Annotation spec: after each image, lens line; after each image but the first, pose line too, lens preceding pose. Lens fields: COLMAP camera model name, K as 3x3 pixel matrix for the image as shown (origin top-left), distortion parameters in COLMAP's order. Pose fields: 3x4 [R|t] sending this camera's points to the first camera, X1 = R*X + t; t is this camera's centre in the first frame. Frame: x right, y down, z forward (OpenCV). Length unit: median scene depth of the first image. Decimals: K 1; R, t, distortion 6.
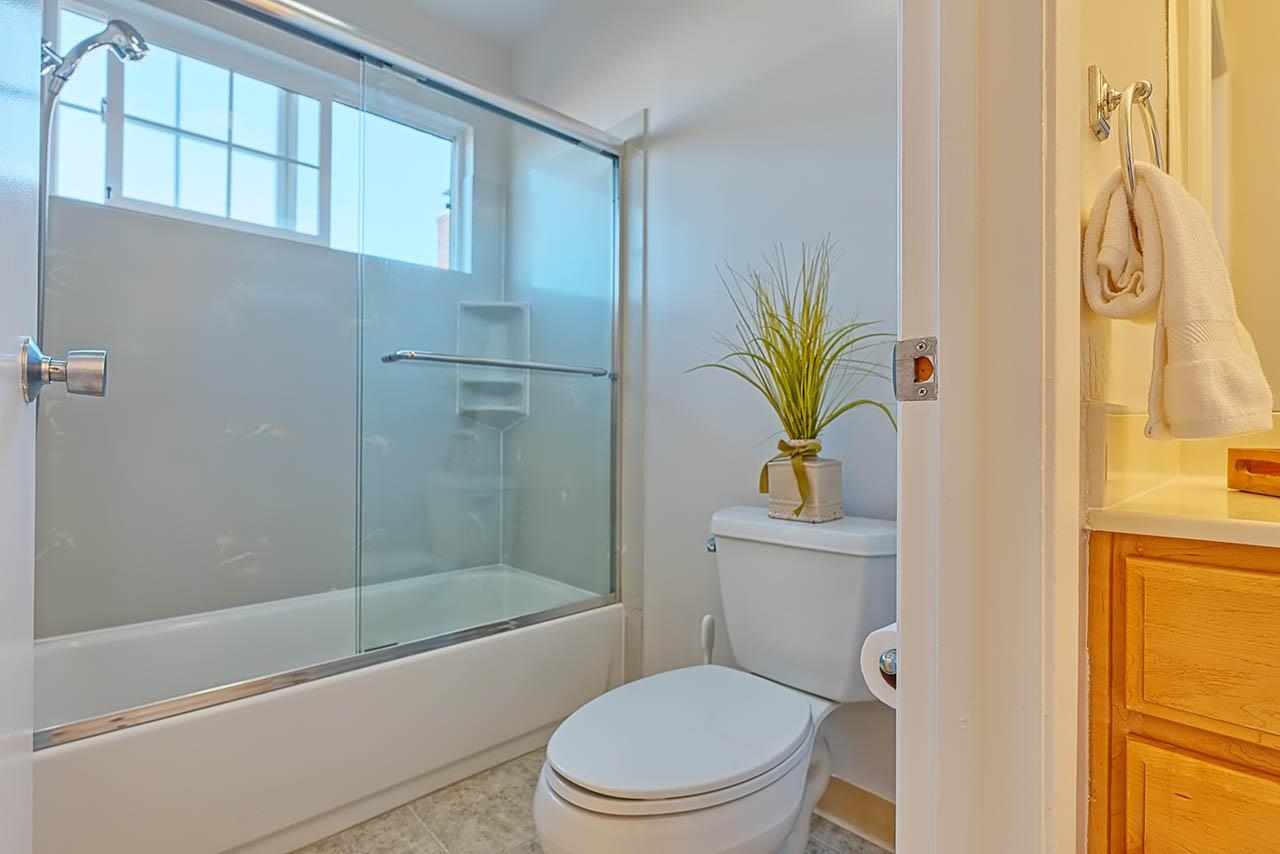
lens RADIAL K [[575.4, 0, 646.9], [0, 575.4, 423.6], [0, 0, 1]] dist [-0.008200, 0.000076]
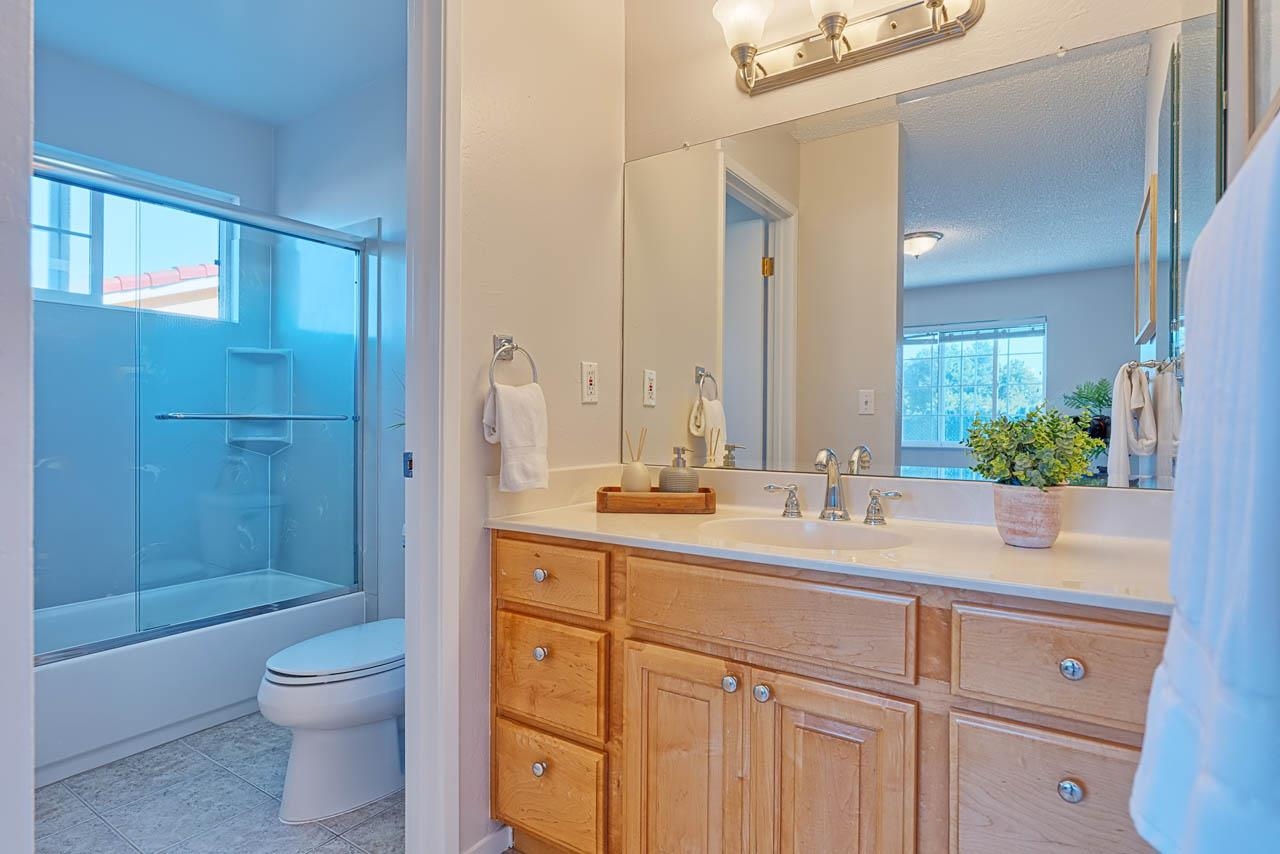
lens RADIAL K [[647.7, 0, 636.0], [0, 647.7, 425.4], [0, 0, 1]] dist [0.000897, -0.000256]
pose [[0.977063, -0.000420, 0.212950, 0.235847], [-0.003110, 0.999863, 0.016243, -0.088047], [-0.212928, -0.016533, 0.976928, -0.541316]]
